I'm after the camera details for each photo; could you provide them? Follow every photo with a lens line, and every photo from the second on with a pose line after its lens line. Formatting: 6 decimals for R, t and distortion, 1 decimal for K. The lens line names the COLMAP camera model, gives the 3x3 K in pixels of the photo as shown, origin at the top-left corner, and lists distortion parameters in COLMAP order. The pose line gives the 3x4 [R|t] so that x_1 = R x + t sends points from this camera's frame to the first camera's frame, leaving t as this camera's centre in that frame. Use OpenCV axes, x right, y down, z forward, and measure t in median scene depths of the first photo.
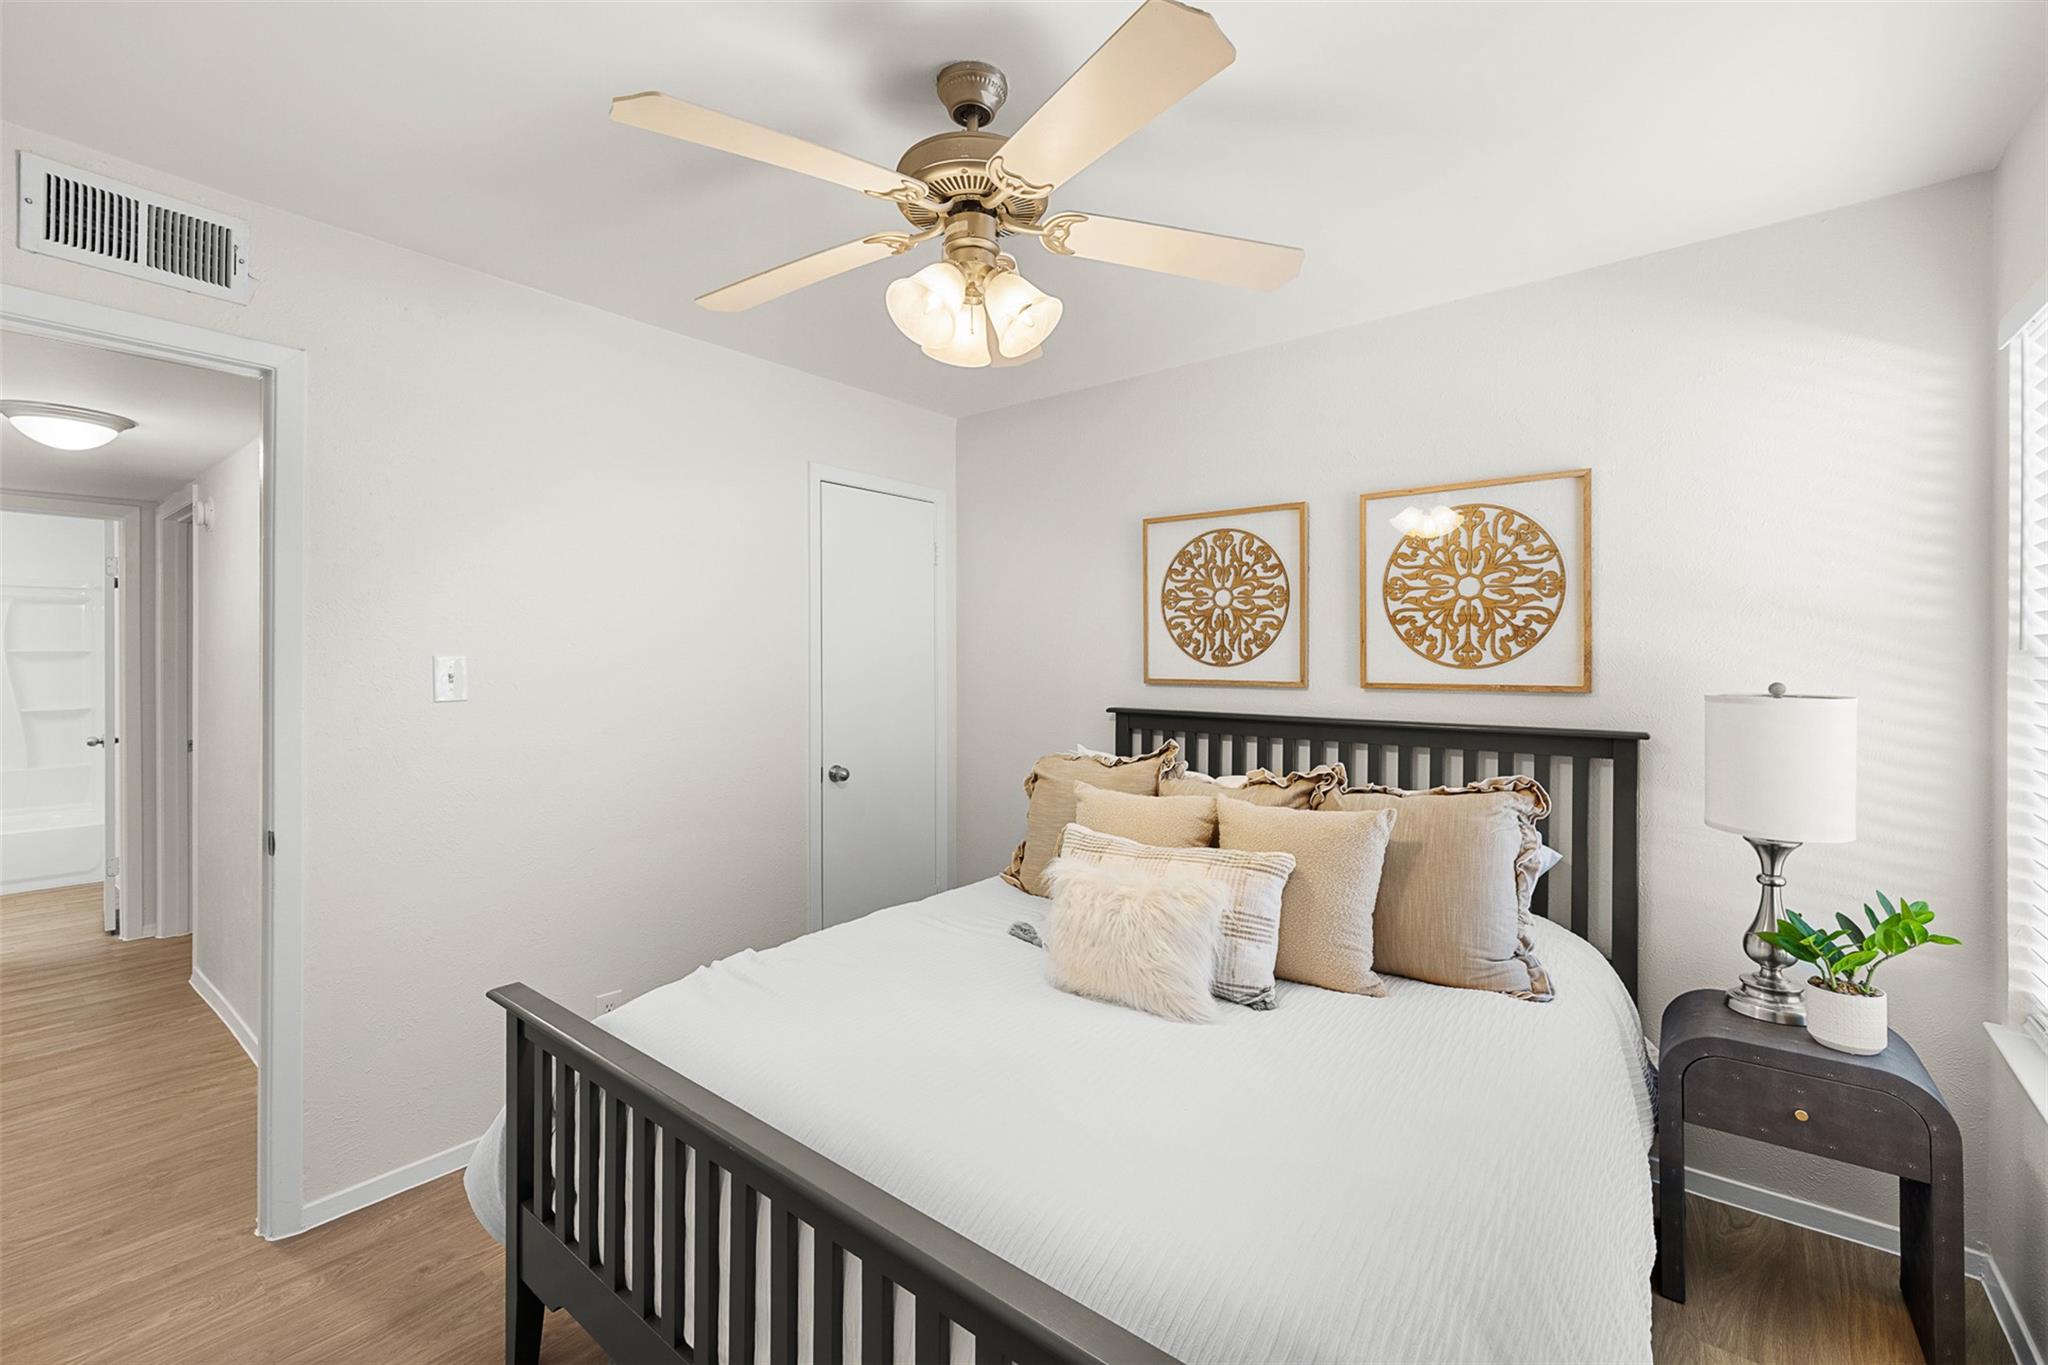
lens RADIAL K [[870.2, 0, 1018.0], [0, 870.2, 665.8], [0, 0, 1]] dist [0.001131, 0.000753]
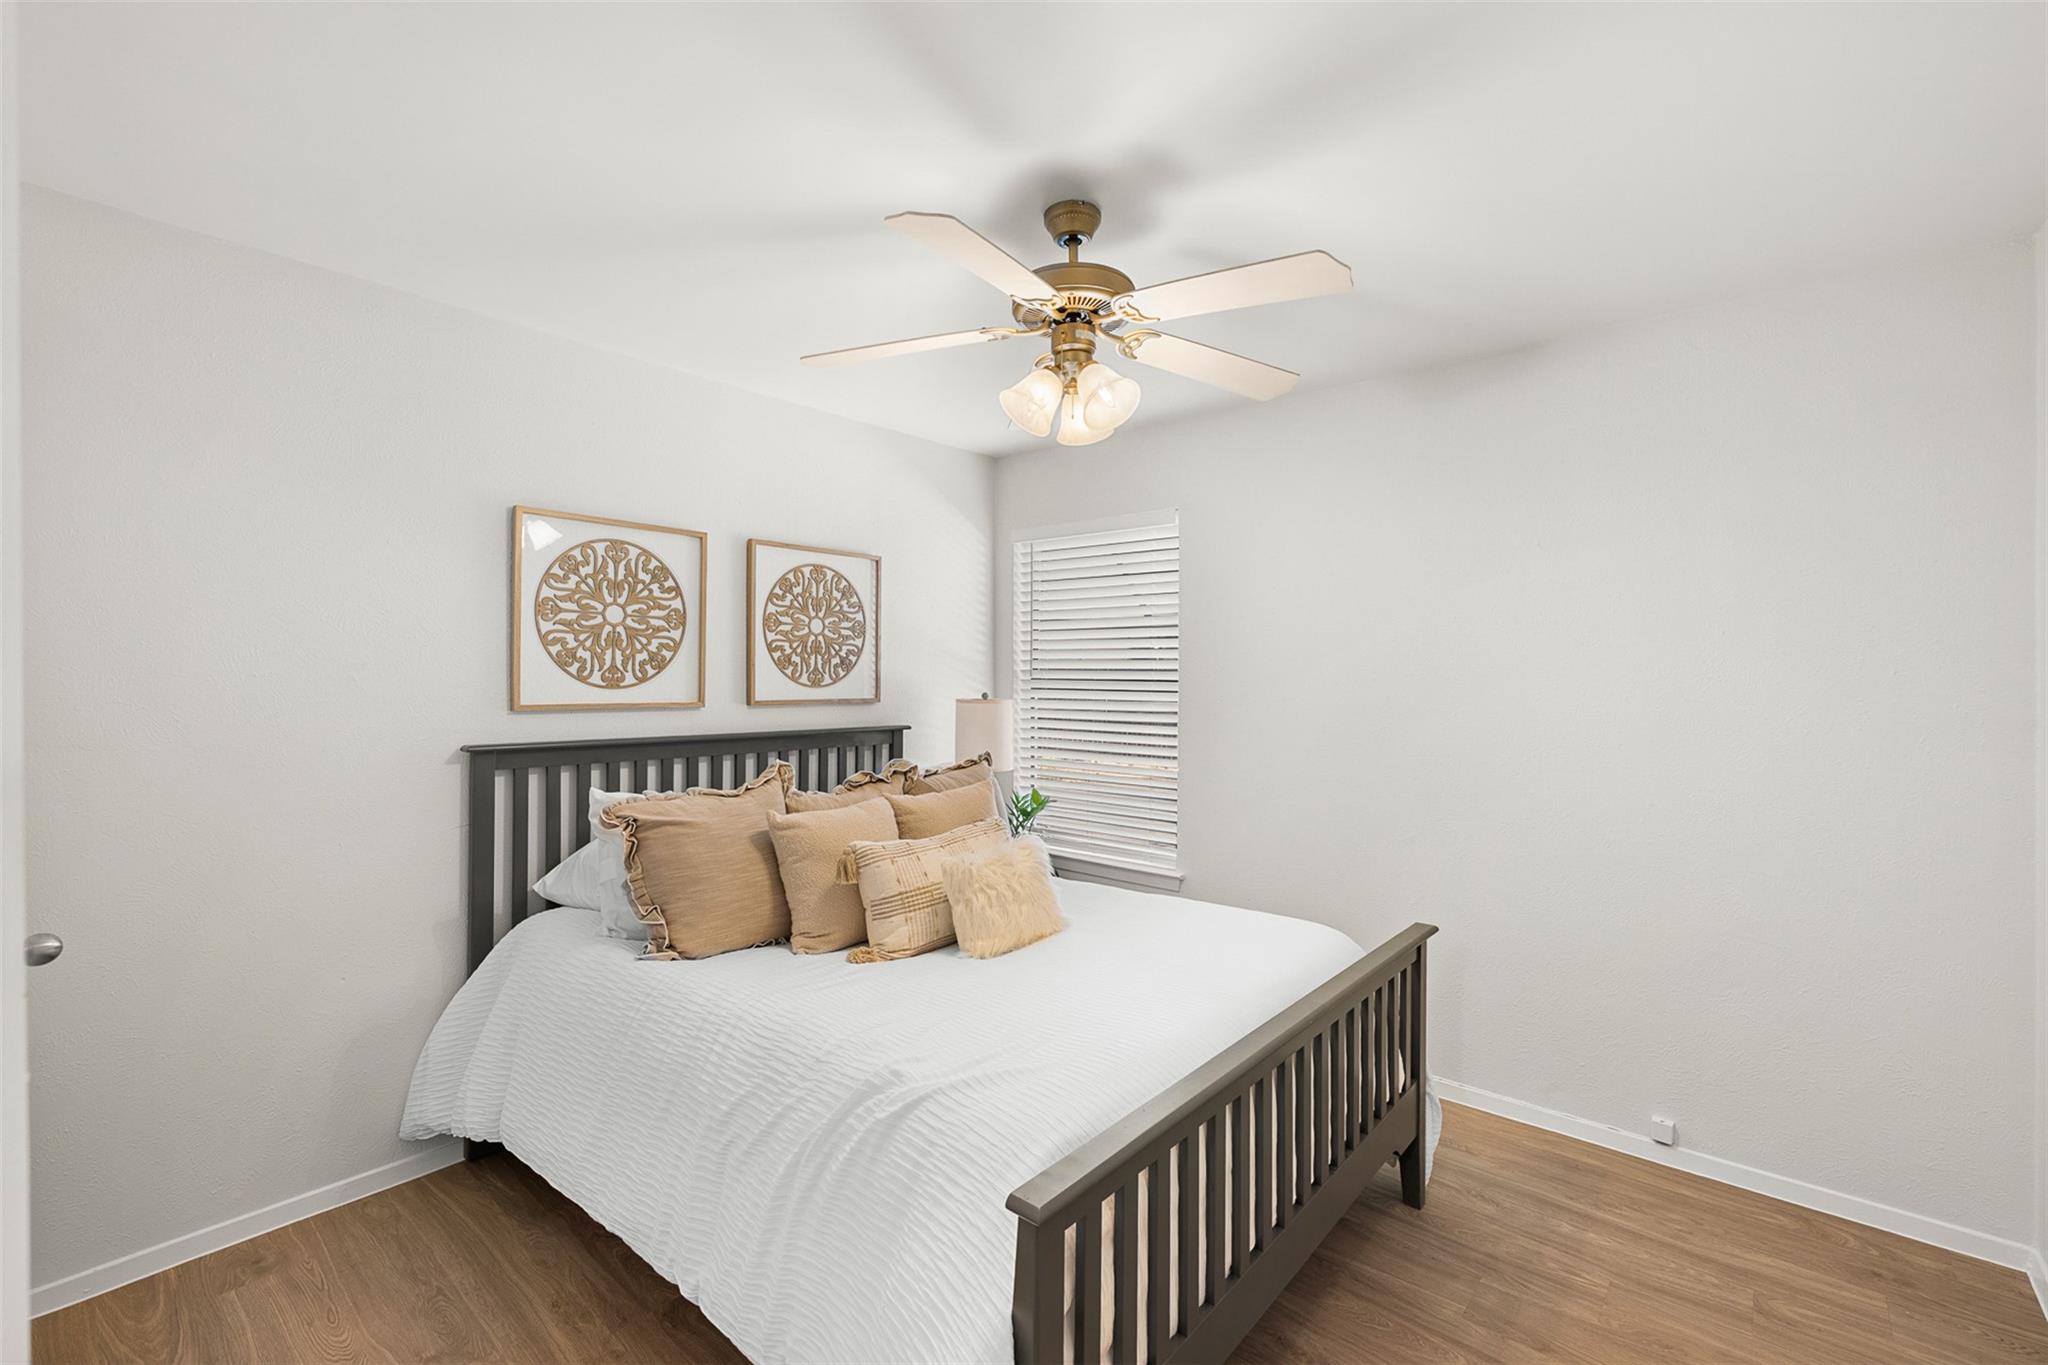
lens RADIAL K [[870.2, 0, 1019.3], [0, 870.2, 682.1], [0, 0, 1]] dist [0.001131, 0.000753]
pose [[0.028107, -0.003934, 0.999597, -0.676712], [0.007895, 0.999962, 0.003713, -0.006294], [-0.999574, 0.007788, 0.028137, 0.549902]]
